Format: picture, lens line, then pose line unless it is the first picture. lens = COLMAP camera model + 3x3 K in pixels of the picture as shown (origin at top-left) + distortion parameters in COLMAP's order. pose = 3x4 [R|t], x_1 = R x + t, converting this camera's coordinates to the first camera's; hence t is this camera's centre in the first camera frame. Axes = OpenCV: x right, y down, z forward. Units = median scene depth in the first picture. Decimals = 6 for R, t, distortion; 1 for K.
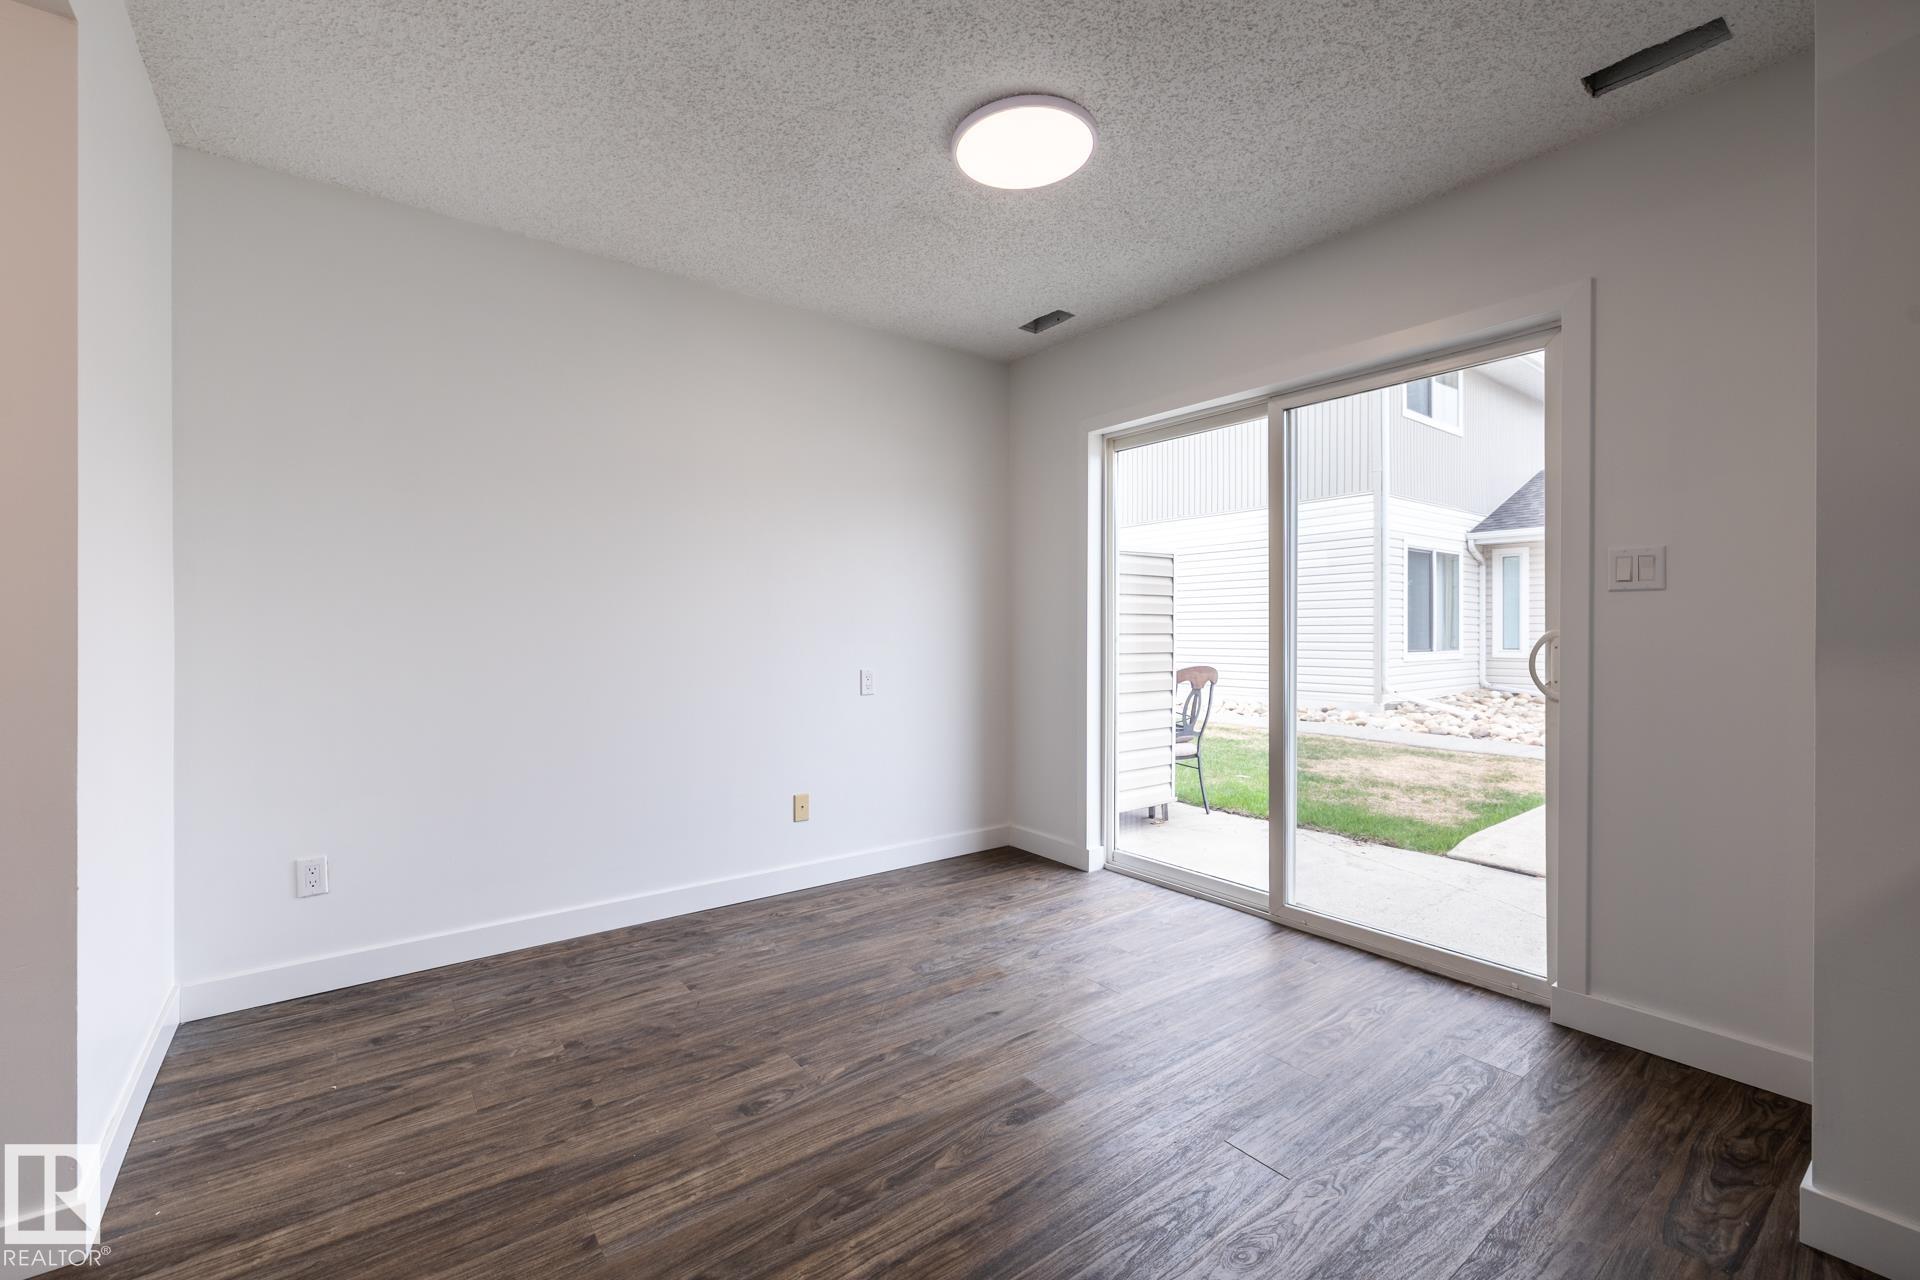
lens RADIAL K [[806.8, 0, 947.9], [0, 806.8, 623.3], [0, 0, 1]] dist [-0.000689, -0.000062]
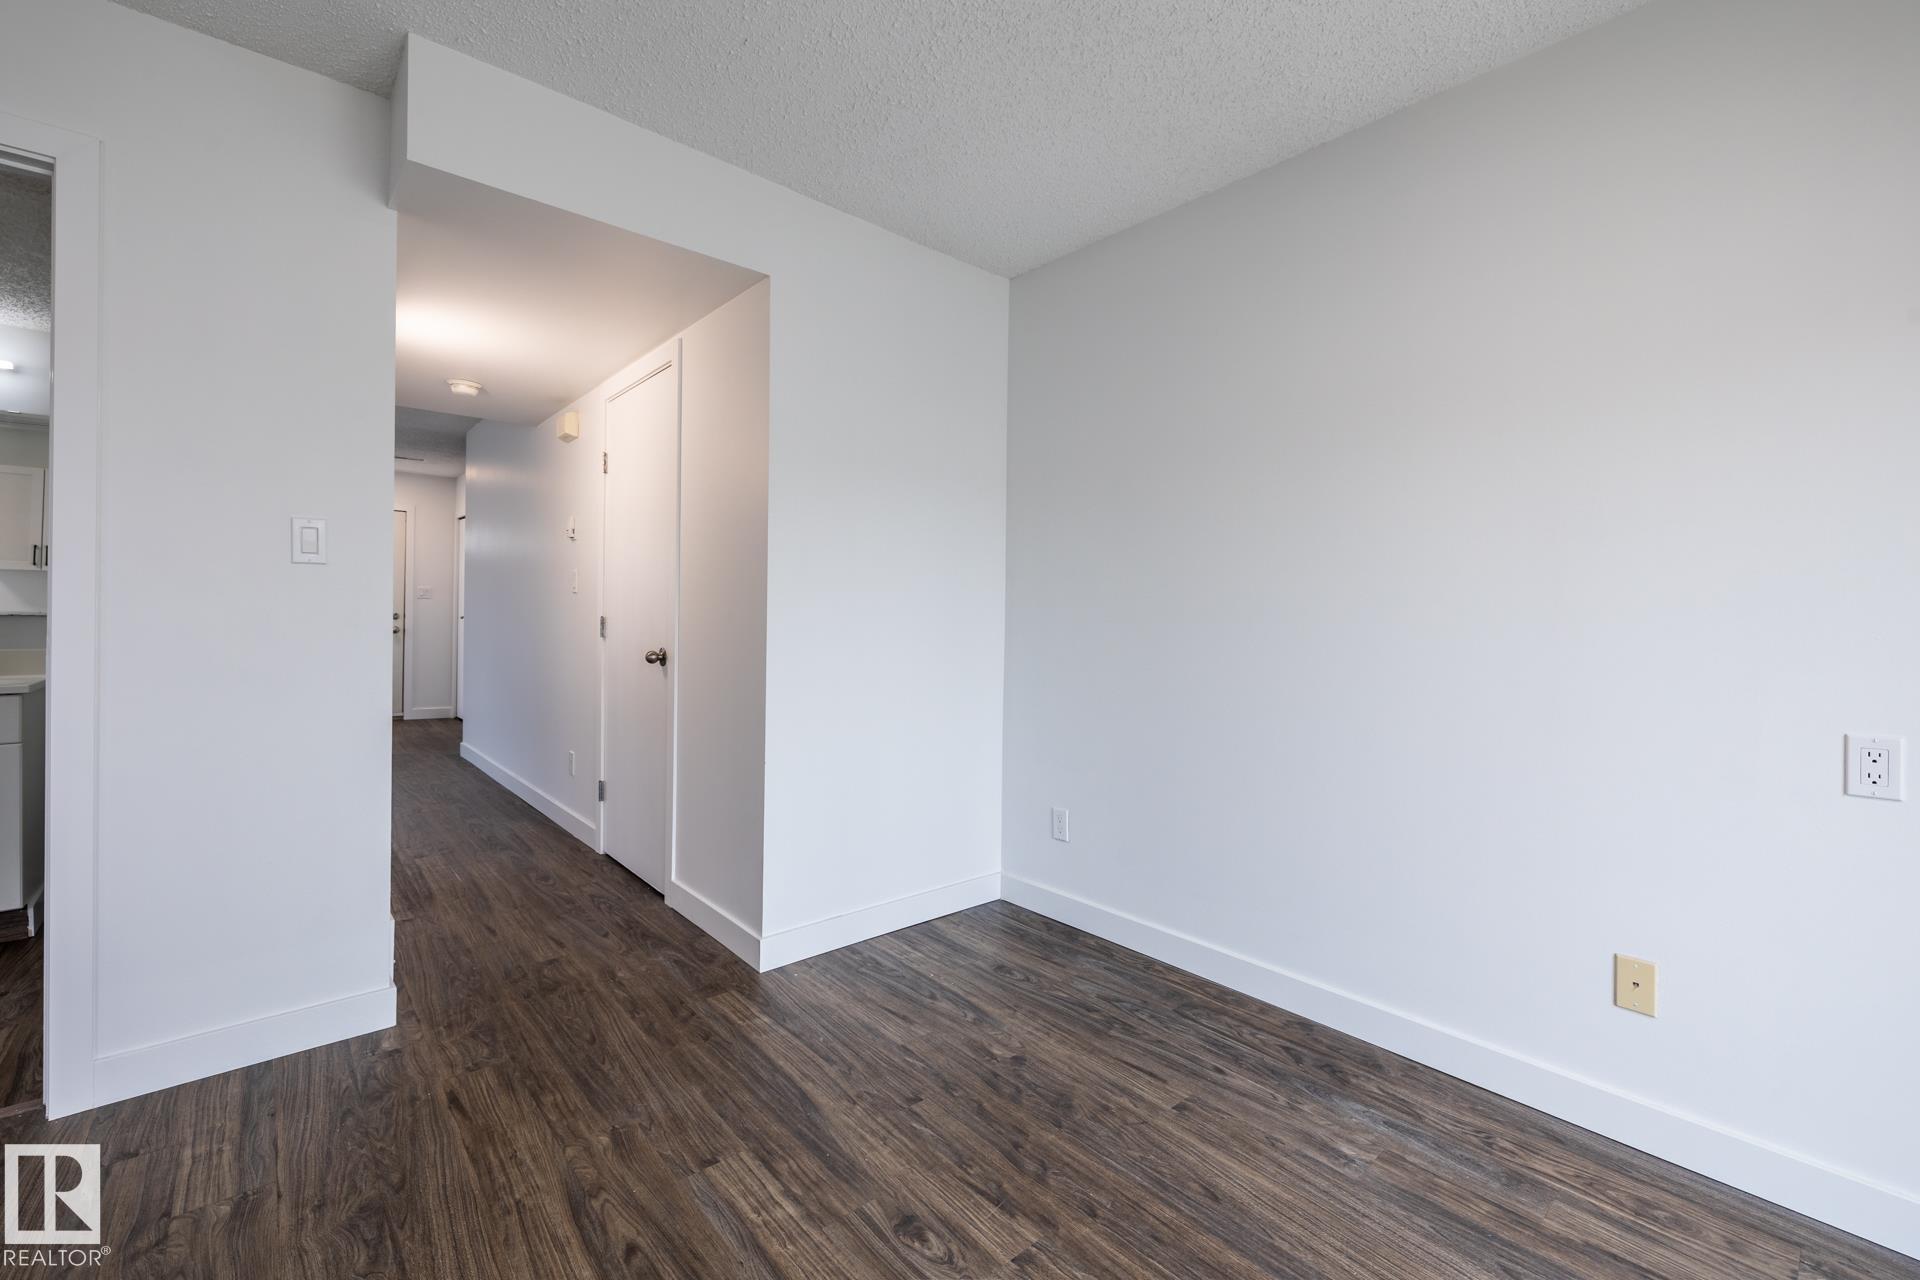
lens RADIAL K [[799.5, 0, 946.6], [0, 799.5, 623.0], [0, 0, 1]] dist [-0.000612, -0.000011]
pose [[0.058207, 0.006239, -0.998285, 0.432786], [-0.008682, 0.999946, 0.005743, 0.002514], [0.998267, 0.008333, 0.058258, 0.793528]]
